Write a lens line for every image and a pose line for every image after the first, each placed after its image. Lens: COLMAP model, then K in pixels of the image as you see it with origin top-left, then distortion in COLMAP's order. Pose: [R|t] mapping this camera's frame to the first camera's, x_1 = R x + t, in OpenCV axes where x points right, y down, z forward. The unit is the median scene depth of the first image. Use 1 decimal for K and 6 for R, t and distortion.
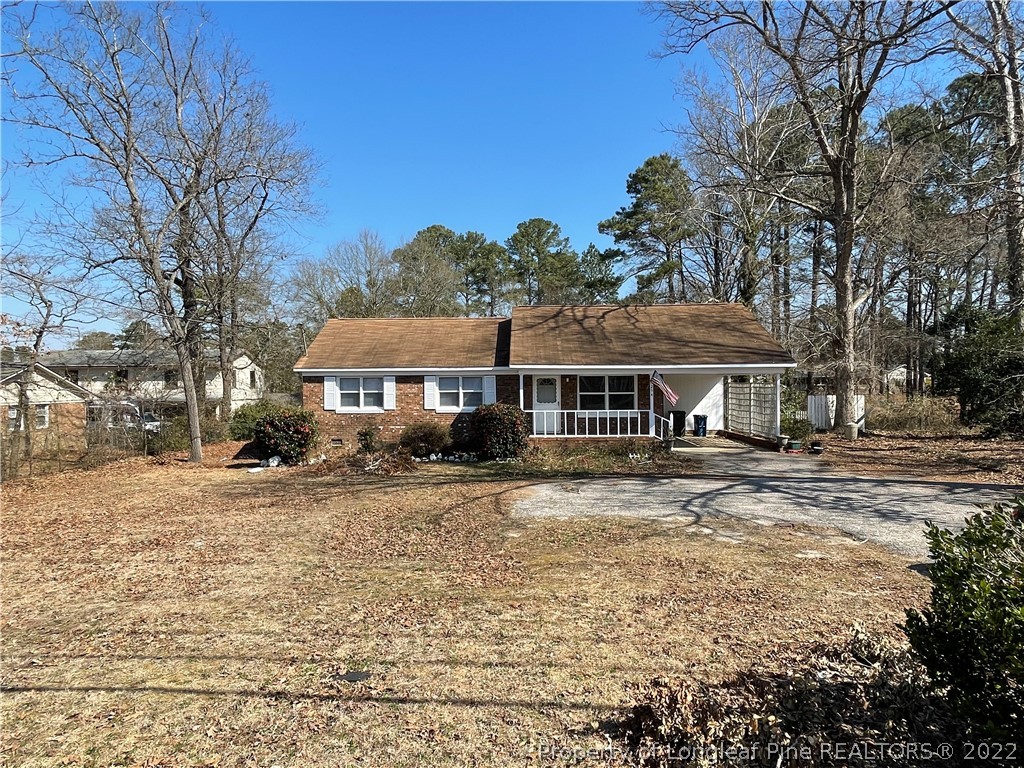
lens RADIAL K [[614.6, 0, 509.4], [0, 614.6, 383.5], [0, 0, 1]] dist [0.001017, 0.000081]
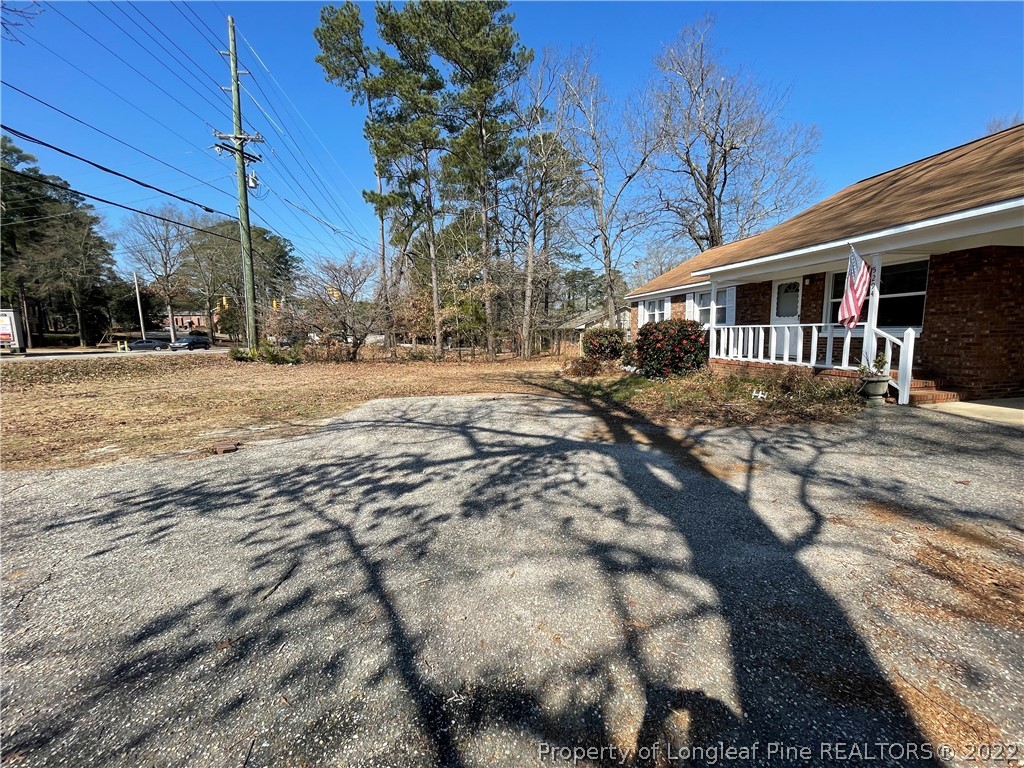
lens RADIAL K [[412.1, 0, 507.7], [0, 412.1, 384.4], [0, 0, 1]] dist [-0.011209, -0.000950]
pose [[0.194009, 0.124796, -0.973029, 0.488372], [0.024708, 0.990939, 0.132020, 0.039164], [0.980689, -0.049655, 0.189168, 0.569143]]
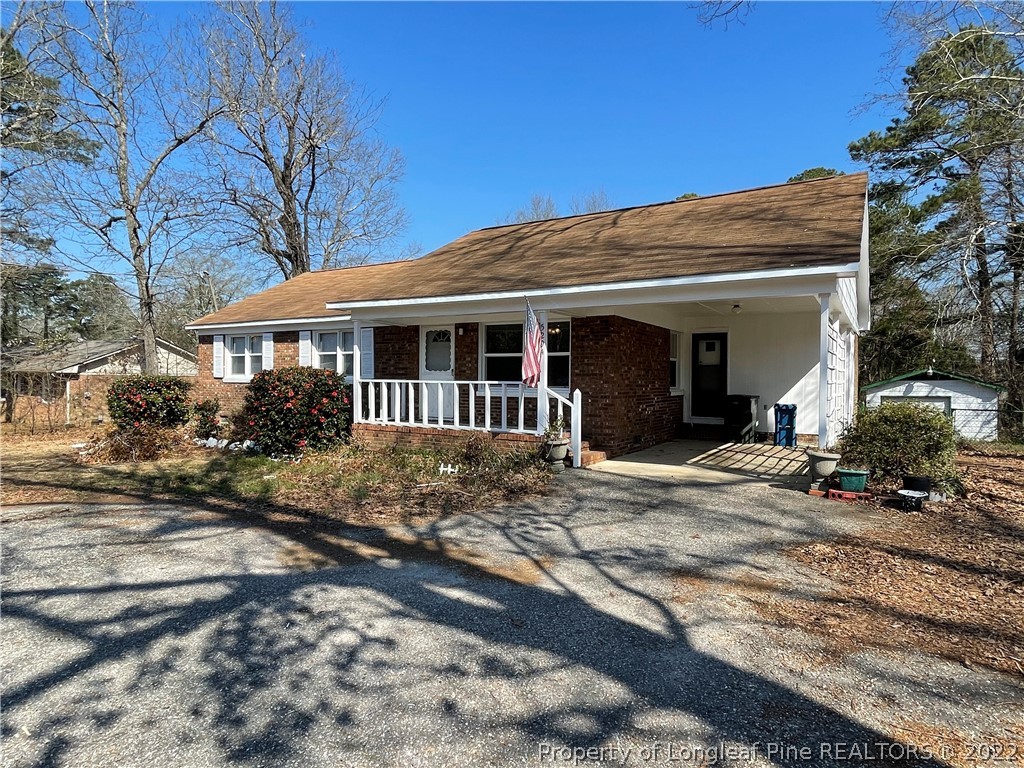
lens RADIAL K [[612.8, 0, 513.8], [0, 612.8, 382.2], [0, 0, 1]] dist [-0.015798, 0.006007]
pose [[0.868074, 0.017405, -0.496129, 0.428757], [-0.015170, 0.999849, 0.008535, 0.036853], [0.496202, 0.000117, 0.868207, 0.506826]]
